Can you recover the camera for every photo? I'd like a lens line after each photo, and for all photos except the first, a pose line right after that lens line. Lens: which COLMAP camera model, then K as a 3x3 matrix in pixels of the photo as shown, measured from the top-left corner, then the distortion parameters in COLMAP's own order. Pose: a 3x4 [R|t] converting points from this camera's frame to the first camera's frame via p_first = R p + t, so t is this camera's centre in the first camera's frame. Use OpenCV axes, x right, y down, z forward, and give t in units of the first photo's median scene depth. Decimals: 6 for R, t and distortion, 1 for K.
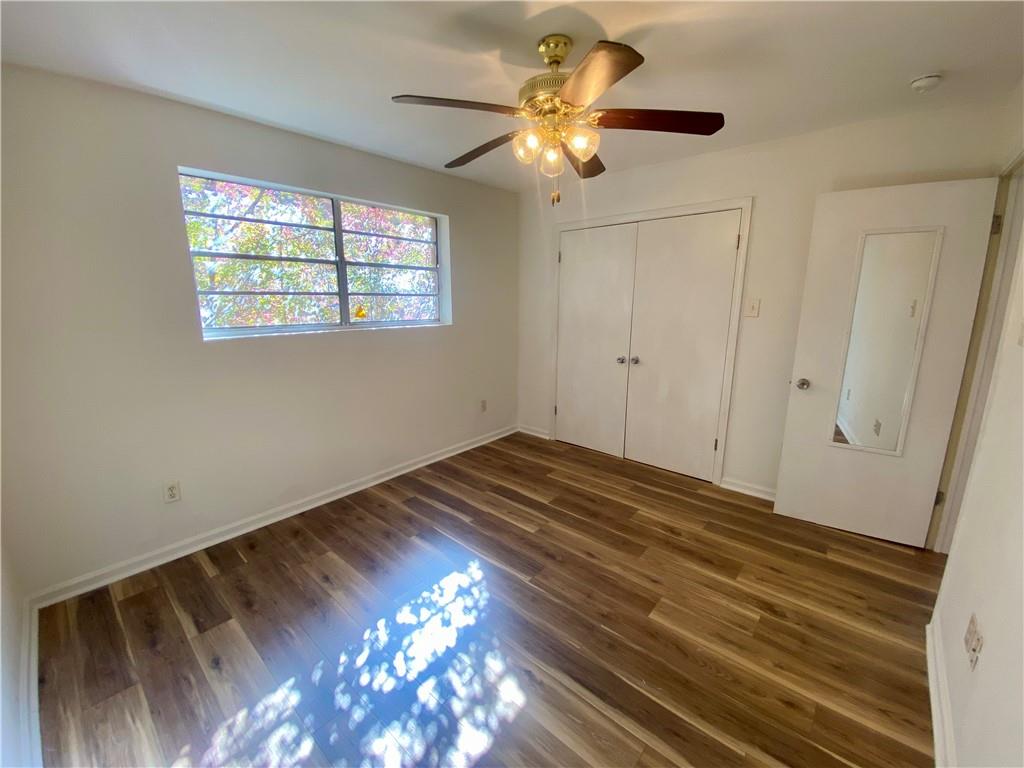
lens RADIAL K [[416.9, 0, 522.3], [0, 416.9, 383.1], [0, 0, 1]] dist [0.004355, -0.012354]
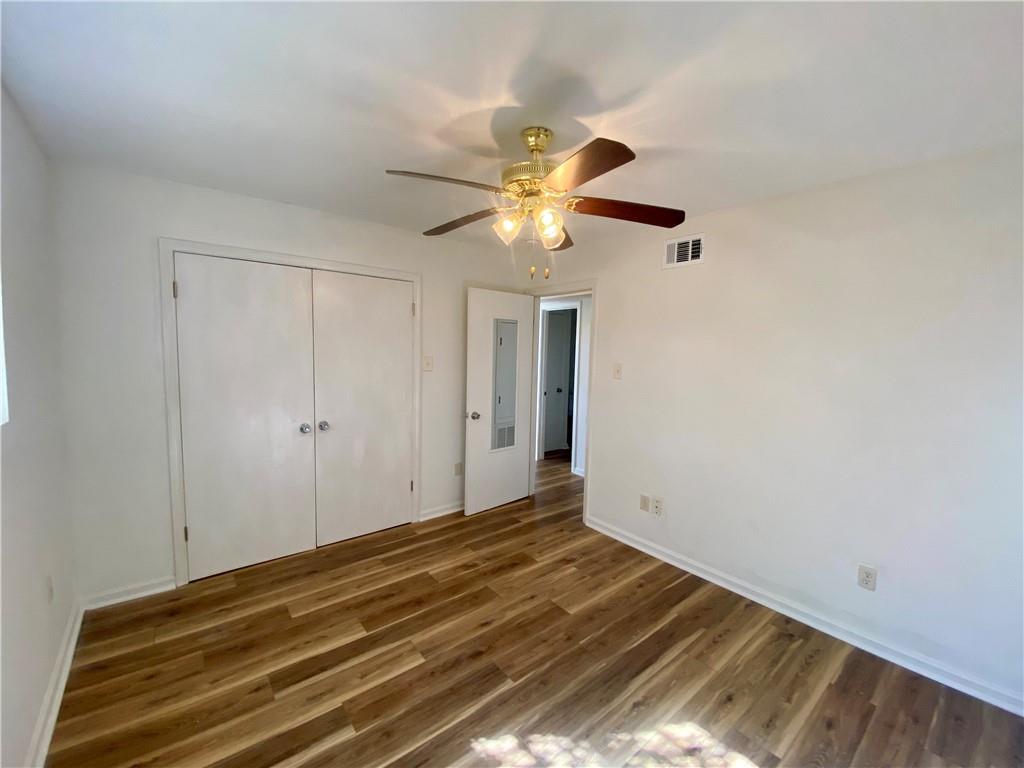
lens RADIAL K [[416.9, 0, 516.6], [0, 416.9, 378.0], [0, 0, 1]] dist [0.004355, -0.012354]
pose [[0.176042, -0.078542, 0.981244, -0.571990], [0.180966, 0.982405, 0.046168, -0.138926], [-0.967606, 0.169445, 0.187158, 0.523019]]
